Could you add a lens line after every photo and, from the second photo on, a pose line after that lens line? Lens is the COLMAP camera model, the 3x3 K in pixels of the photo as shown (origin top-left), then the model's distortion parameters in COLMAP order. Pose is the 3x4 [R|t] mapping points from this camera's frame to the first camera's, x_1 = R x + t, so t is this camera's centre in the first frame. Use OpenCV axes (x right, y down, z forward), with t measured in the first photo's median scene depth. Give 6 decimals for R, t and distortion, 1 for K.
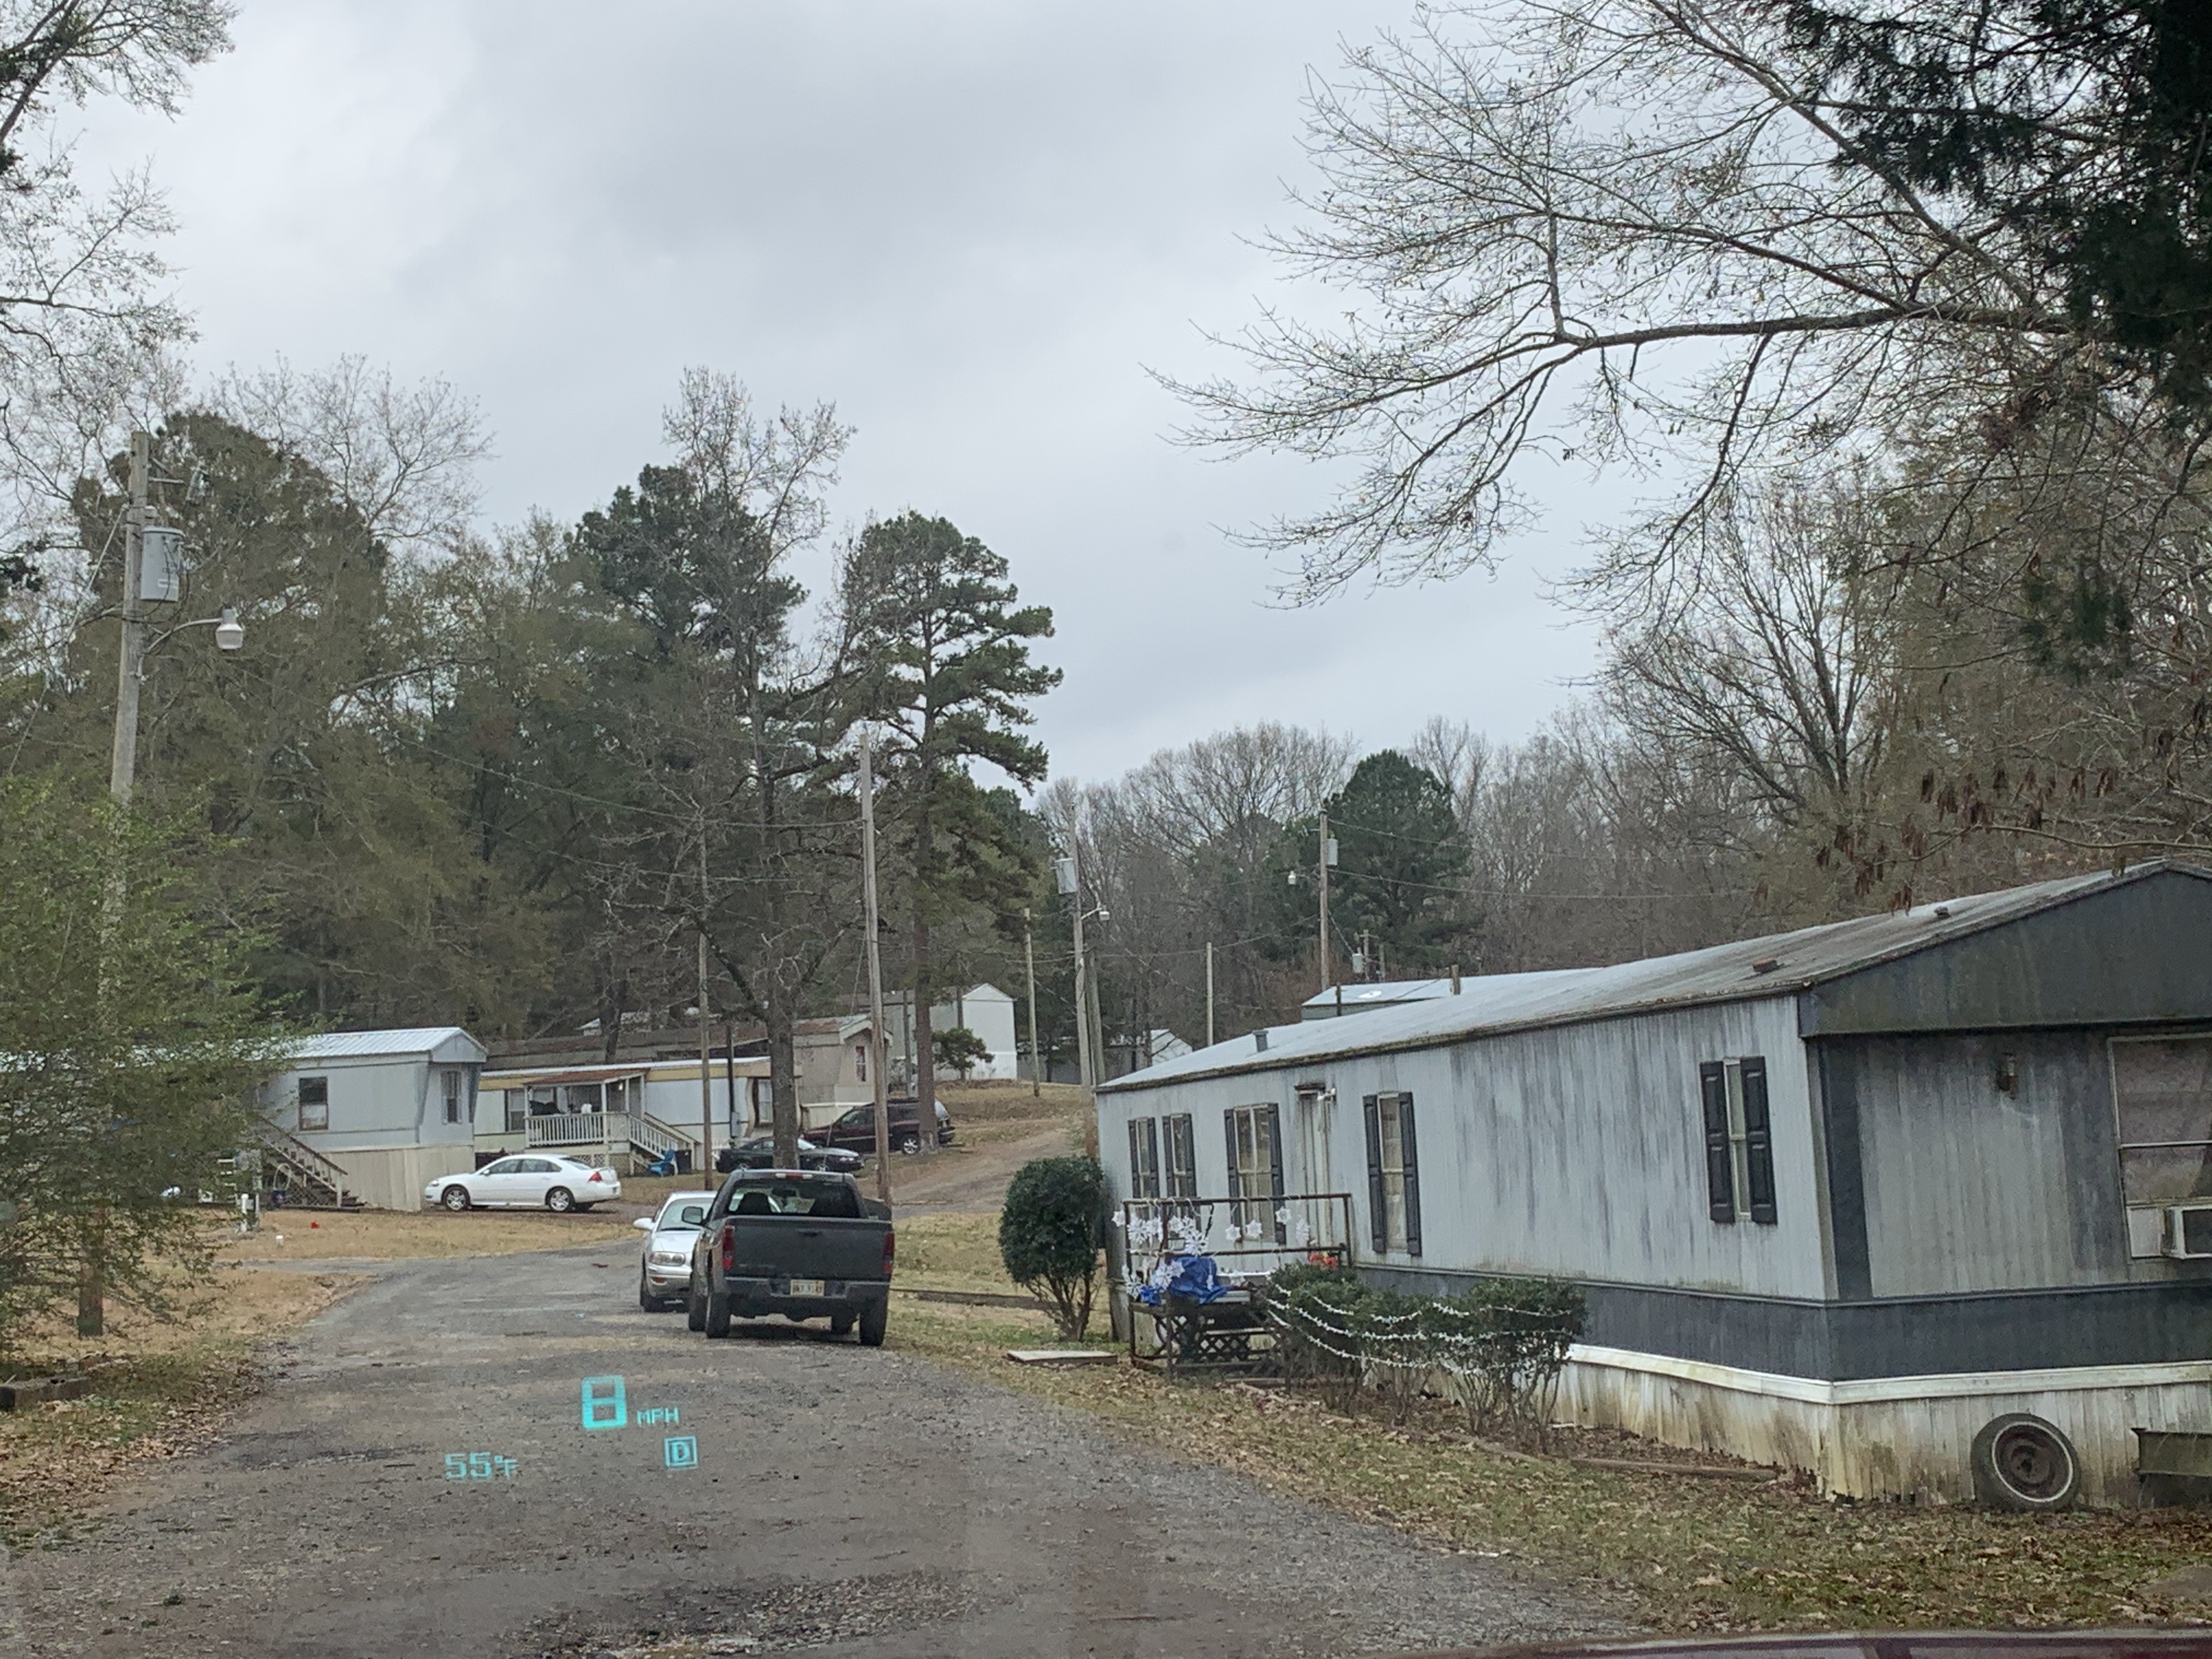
lens RADIAL K [[3357.4, 0, 1111.8], [0, 3357.4, 765.7], [0, 0, 1]] dist [0.063001, 0.154793]
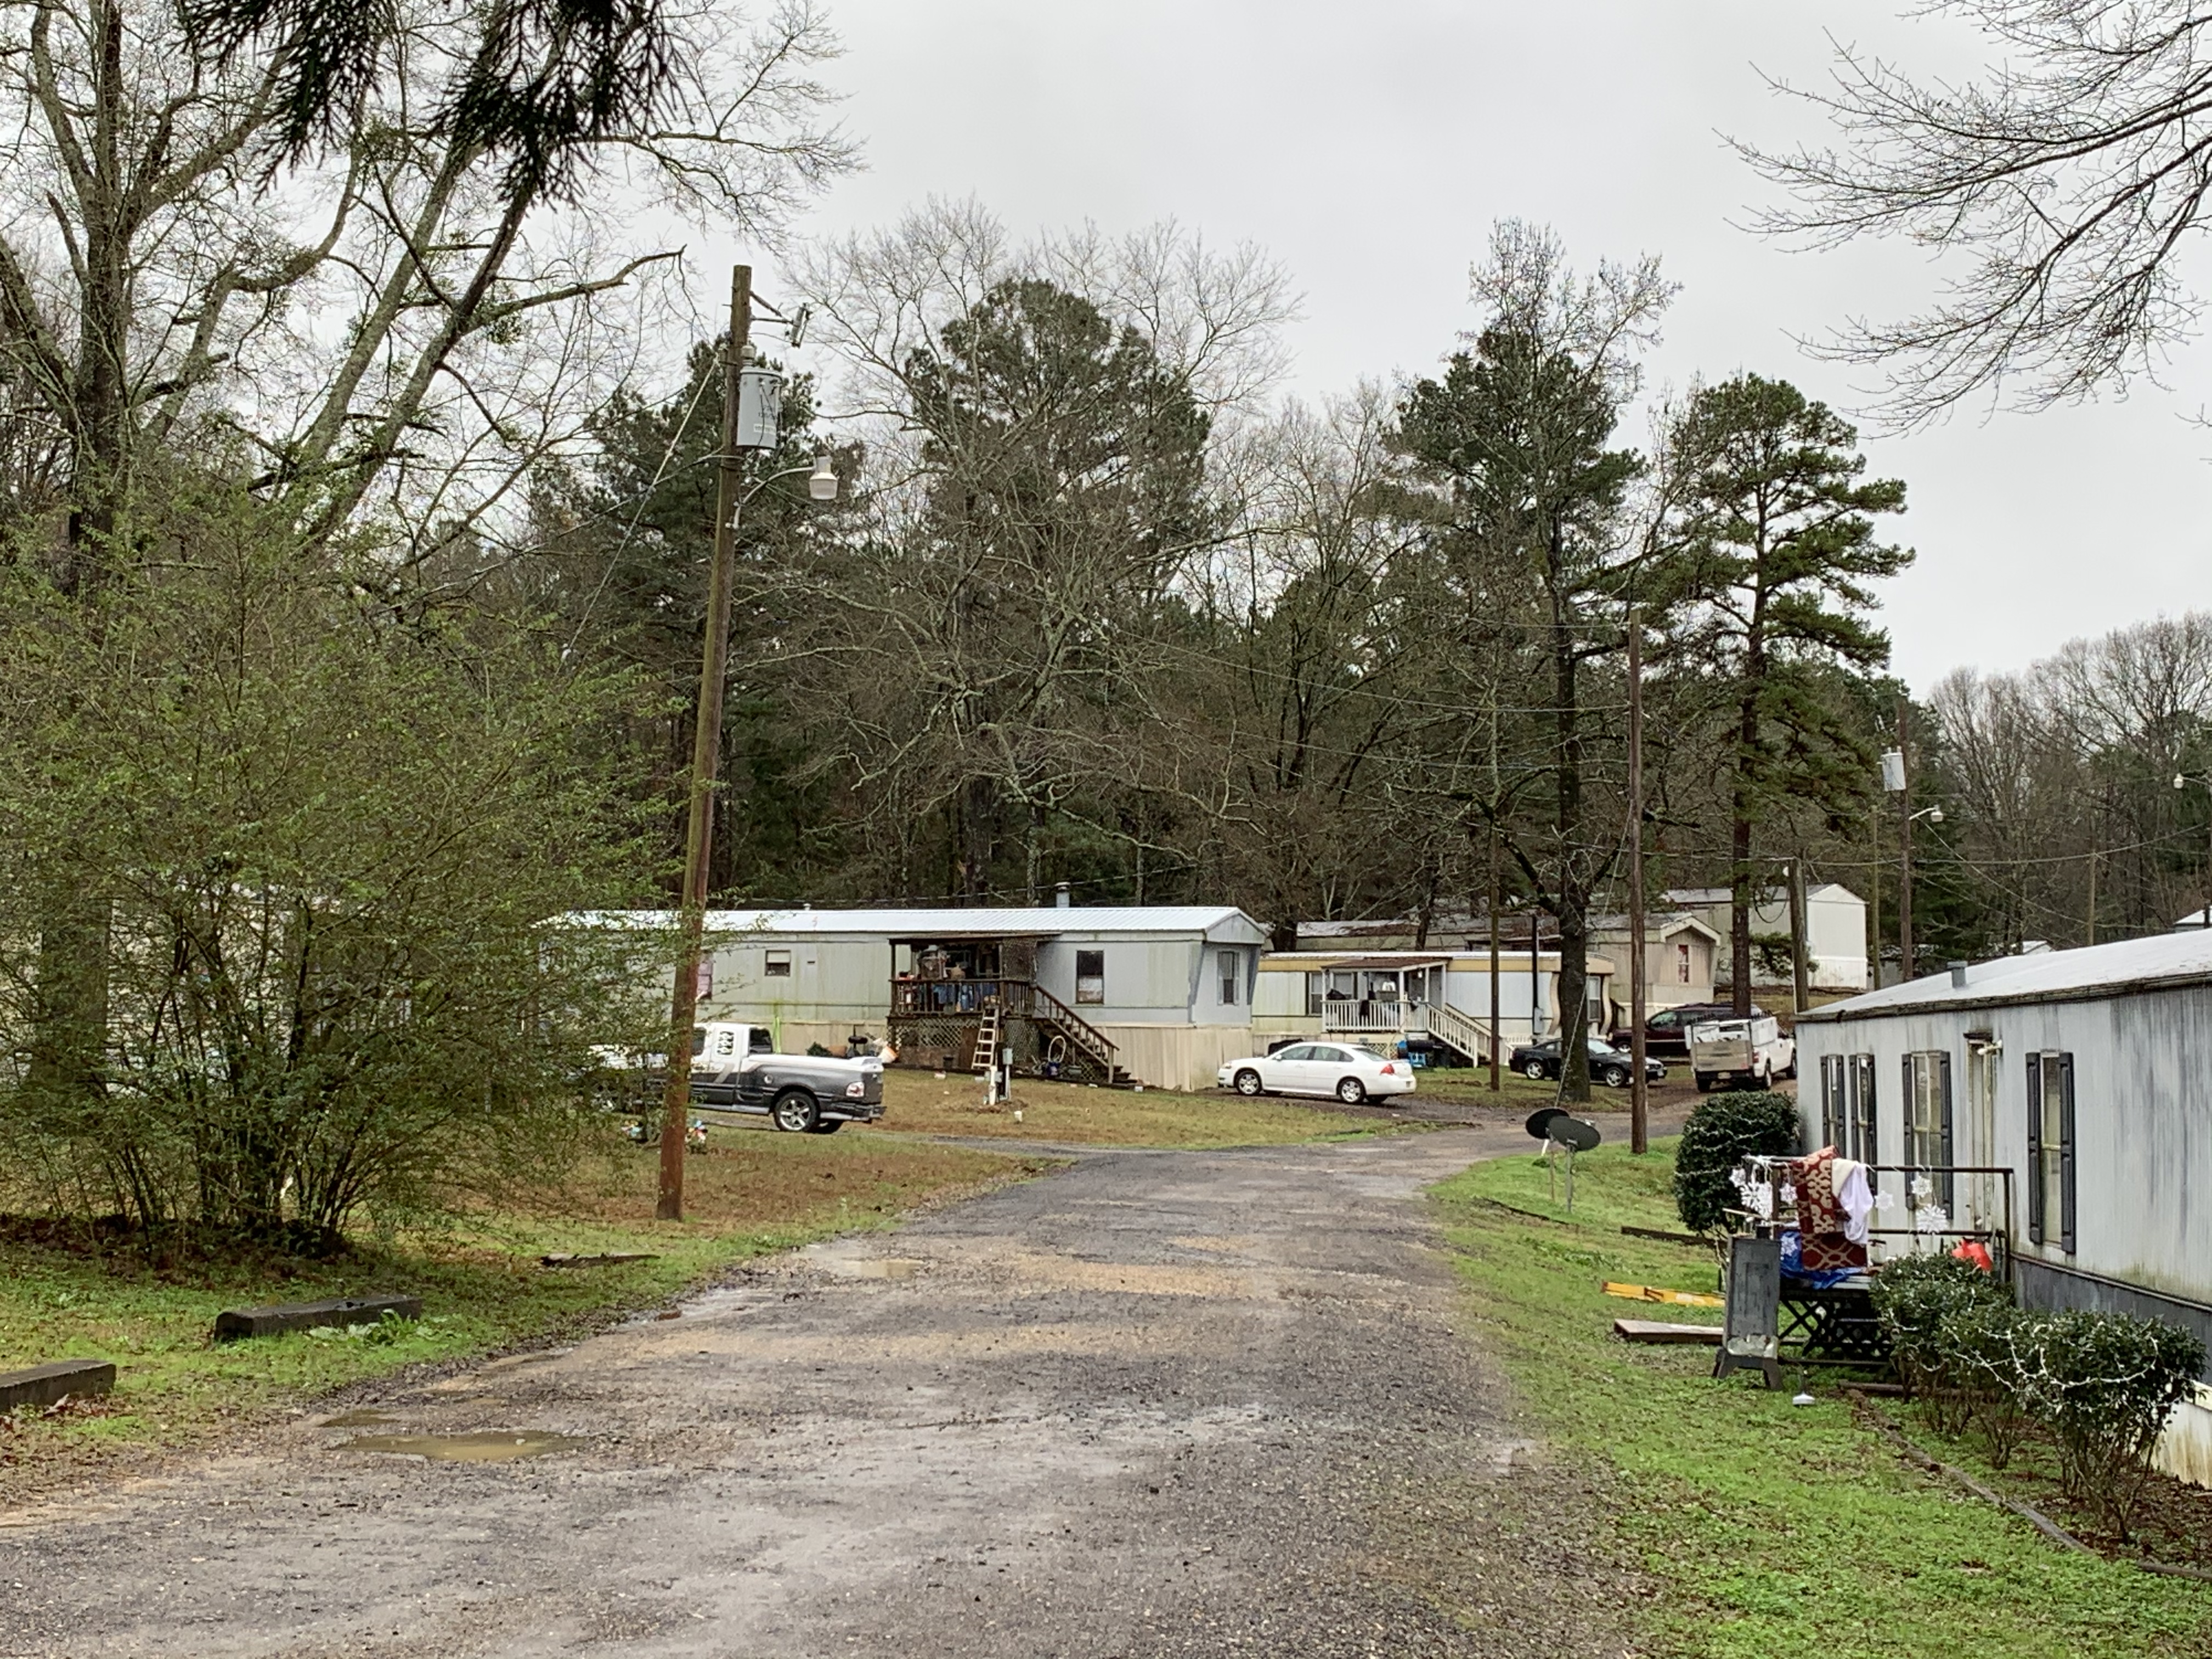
lens RADIAL K [[3375.2, 0, 1107.3], [0, 3375.2, 786.6], [0, 0, 1]] dist [0.381628, -1.584653]
pose [[0.964806, 0.033386, -0.260837, 0.021580], [-0.022754, 0.998787, 0.043676, 0.000796], [0.261978, -0.036204, 0.964394, 0.040338]]
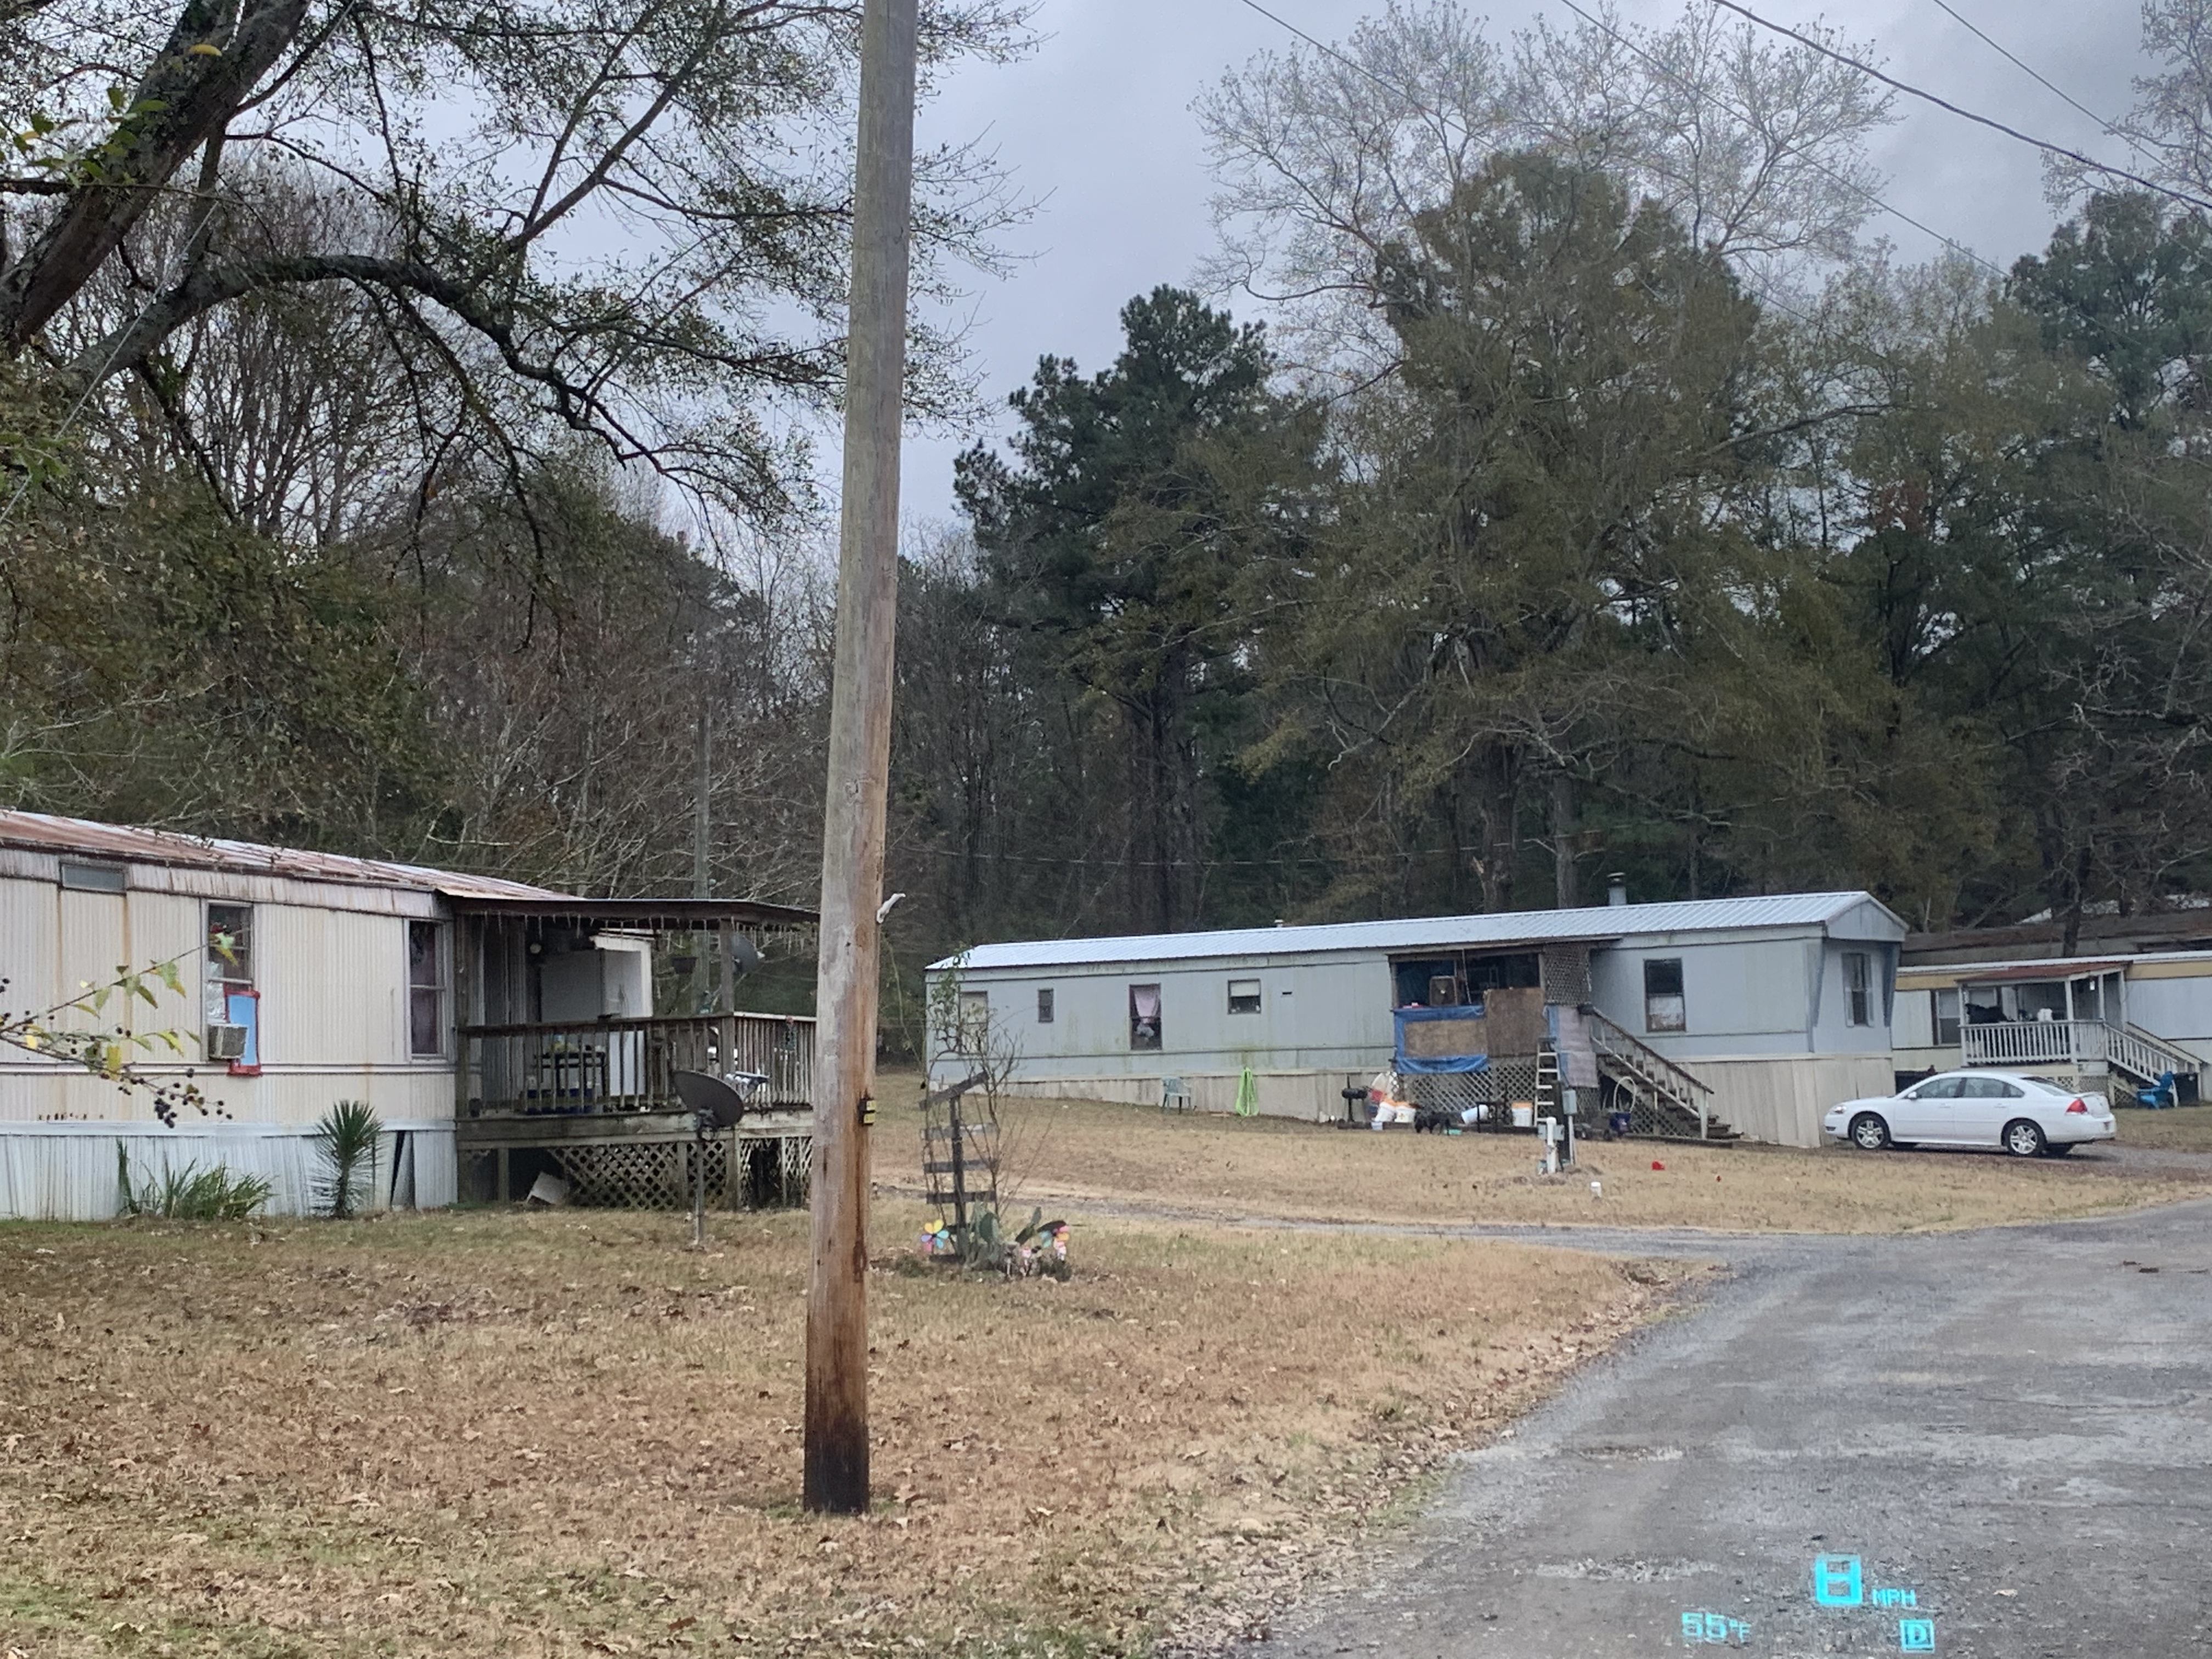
lens RADIAL K [[3375.2, 0, 1107.3], [0, 3375.2, 786.6], [0, 0, 1]] dist [0.381628, -1.584653]
pose [[0.917190, -0.022058, -0.397839, -0.045970], [0.033580, 0.999193, 0.022018, 0.030141], [0.397032, -0.033554, 0.917191, 0.240738]]
